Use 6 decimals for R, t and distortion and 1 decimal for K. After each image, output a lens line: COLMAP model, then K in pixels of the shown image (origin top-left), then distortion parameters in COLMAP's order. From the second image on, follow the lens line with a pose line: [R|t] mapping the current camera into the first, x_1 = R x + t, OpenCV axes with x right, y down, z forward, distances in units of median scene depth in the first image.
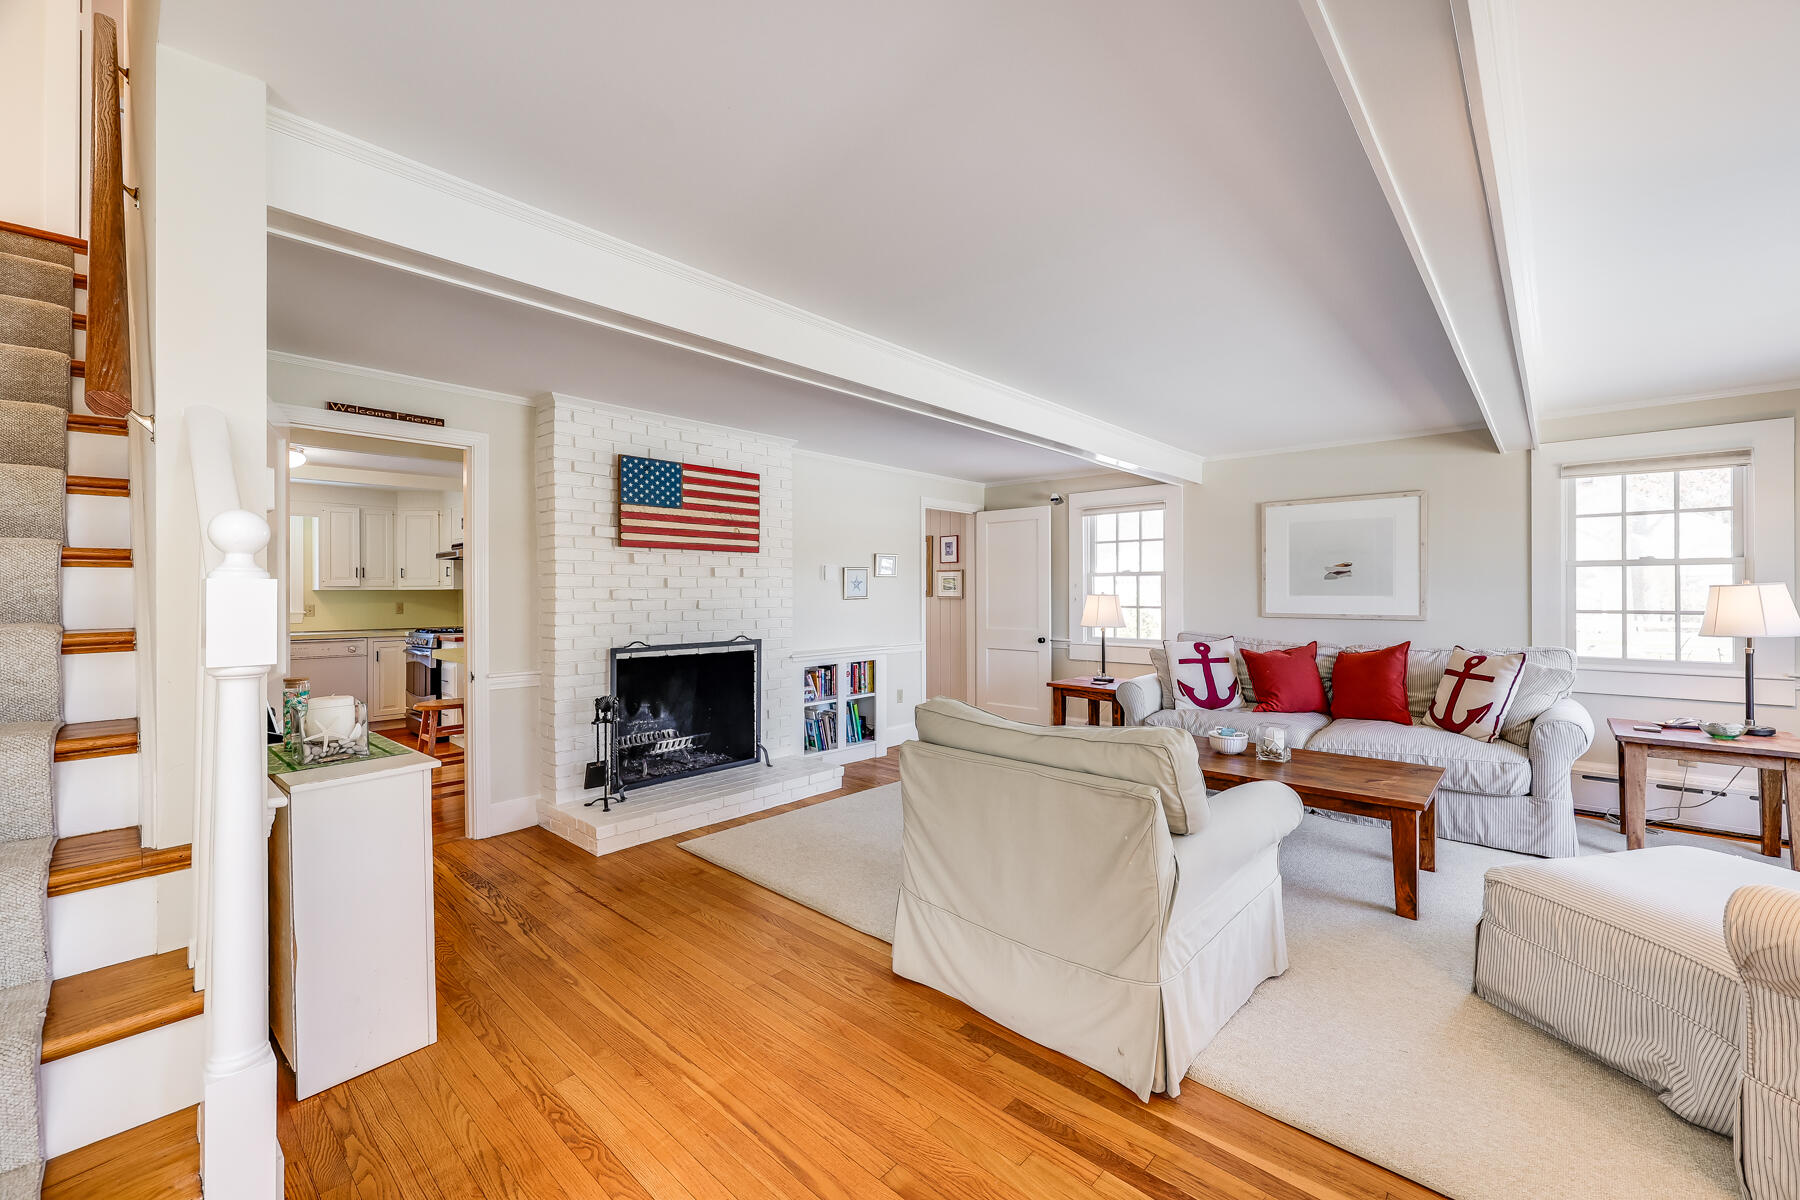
lens RADIAL K [[728.3, 0, 902.6], [0, 728.3, 593.2], [0, 0, 1]] dist [0.004860, -0.000790]
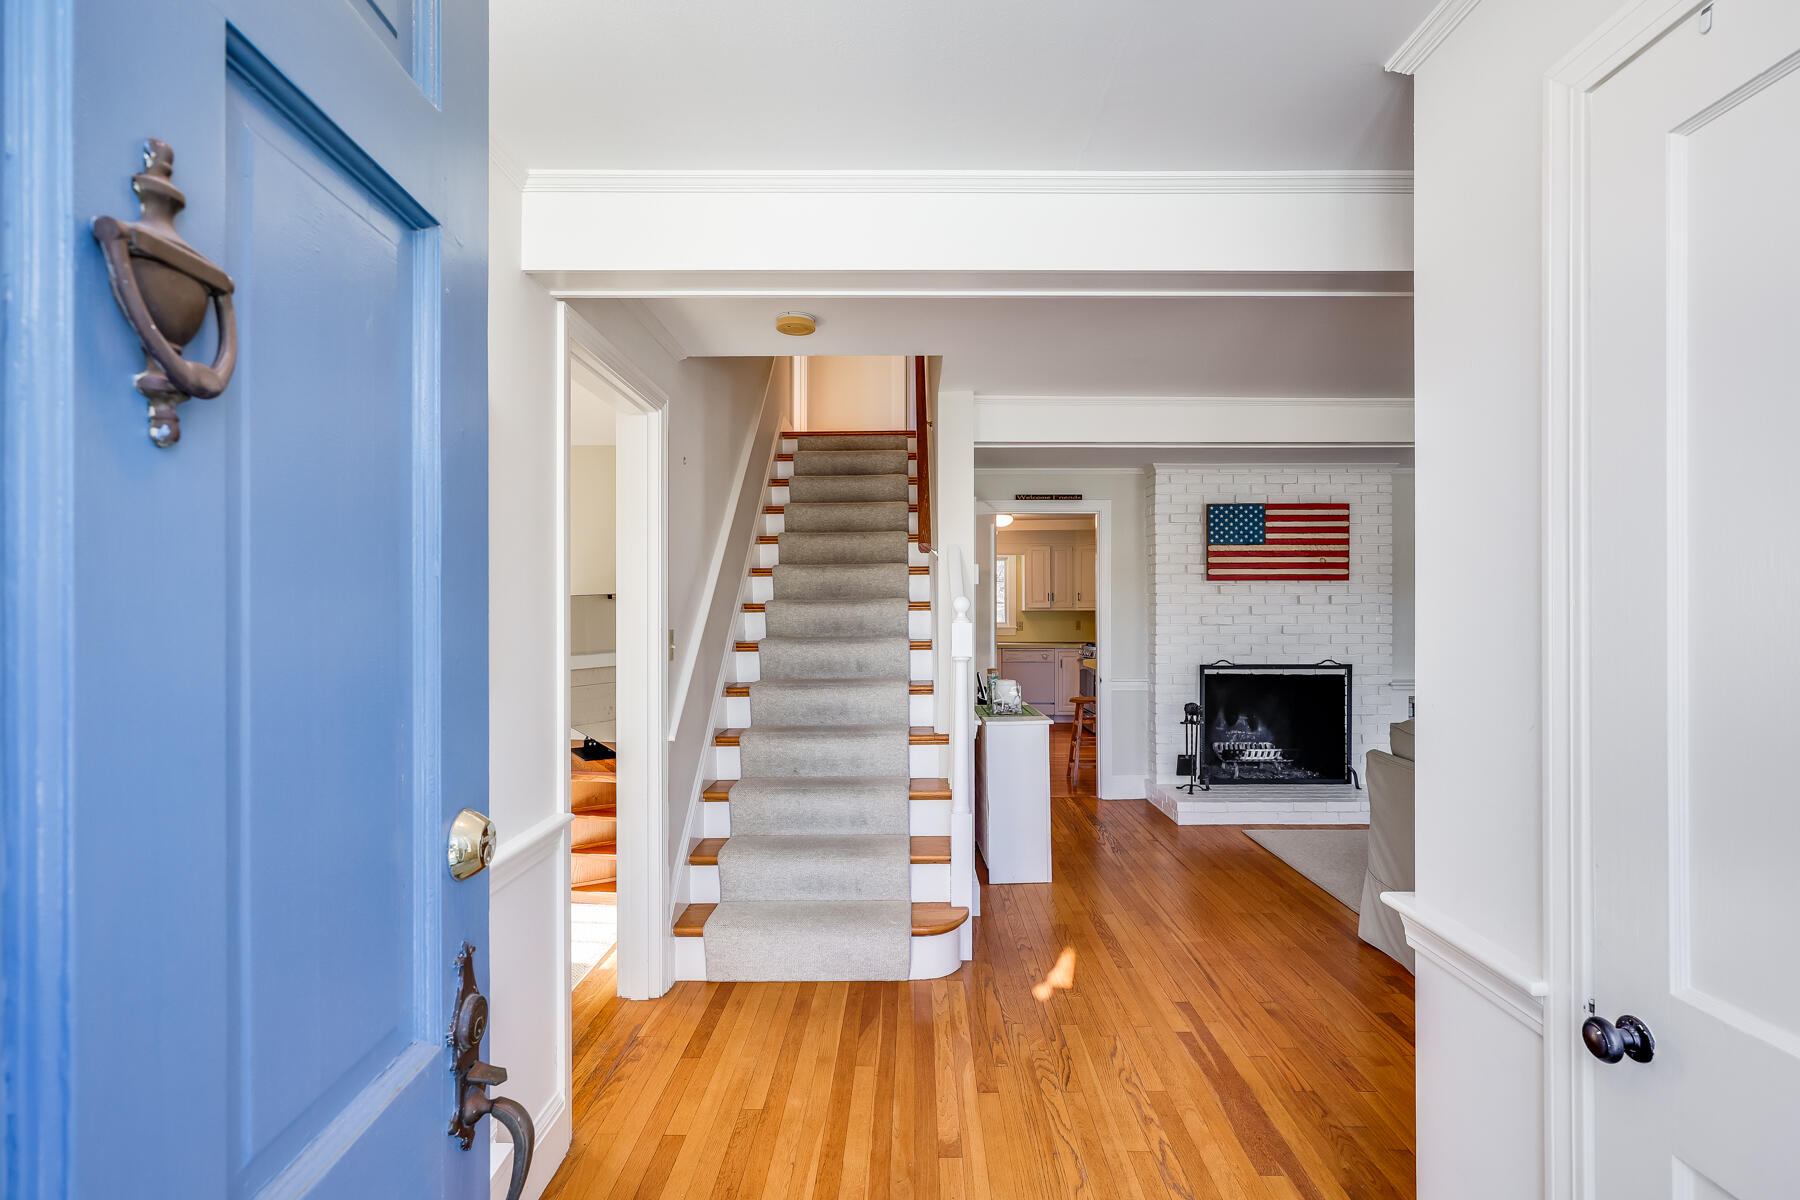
lens RADIAL K [[852.5, 0, 875.6], [0, 852.5, 609.2], [0, 0, 1]] dist [-0.021720, -0.000398]
pose [[0.645326, 0.003495, -0.763899, 0.310016], [-0.000480, 0.999991, 0.004170, -0.020913], [0.763907, -0.002324, 0.645322, -0.304446]]
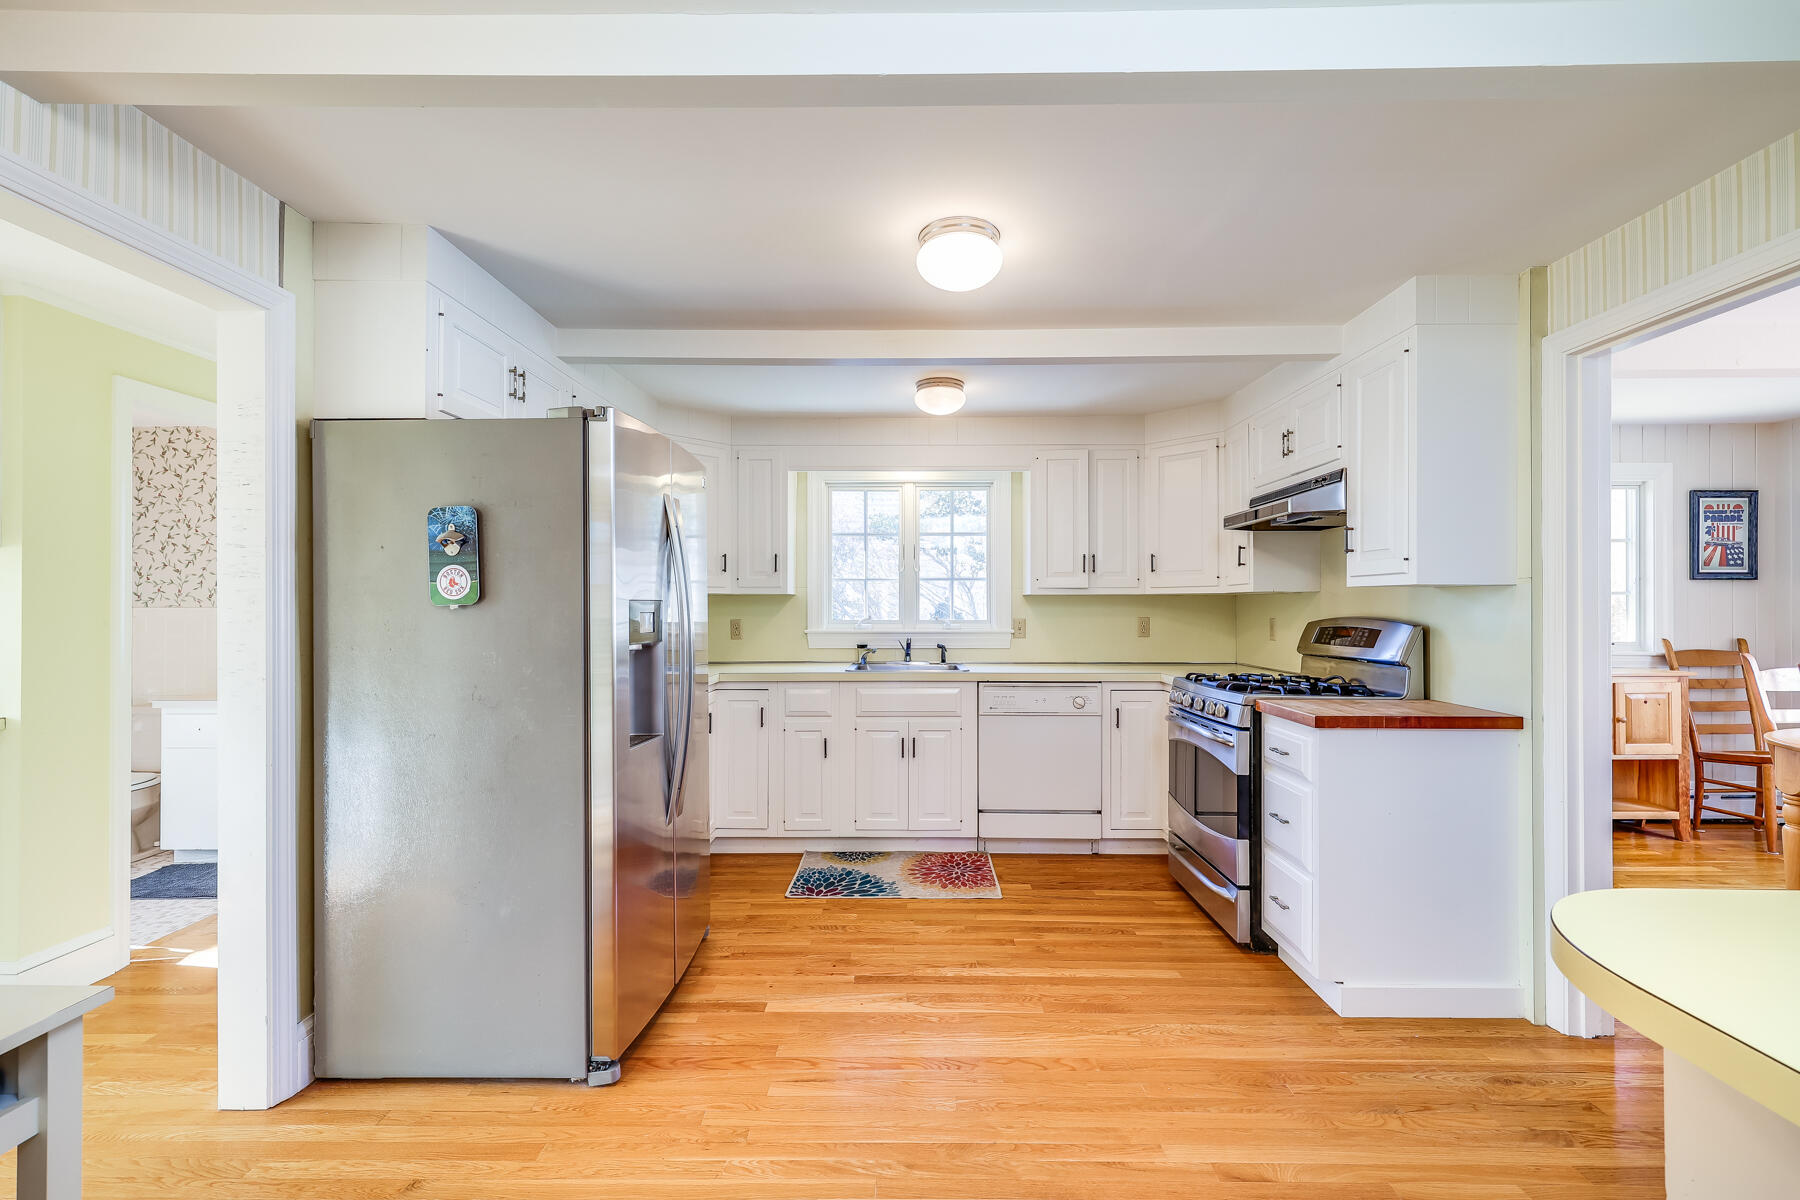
lens RADIAL K [[766.4, 0, 922.2], [0, 766.4, 602.7], [0, 0, 1]] dist [0.003772, 0.000591]
pose [[0.684068, 0.001526, -0.729417, -0.647395], [-0.000990, 0.999999, 0.001164, 0.002961], [0.729418, -0.000074, 0.684068, 0.813582]]
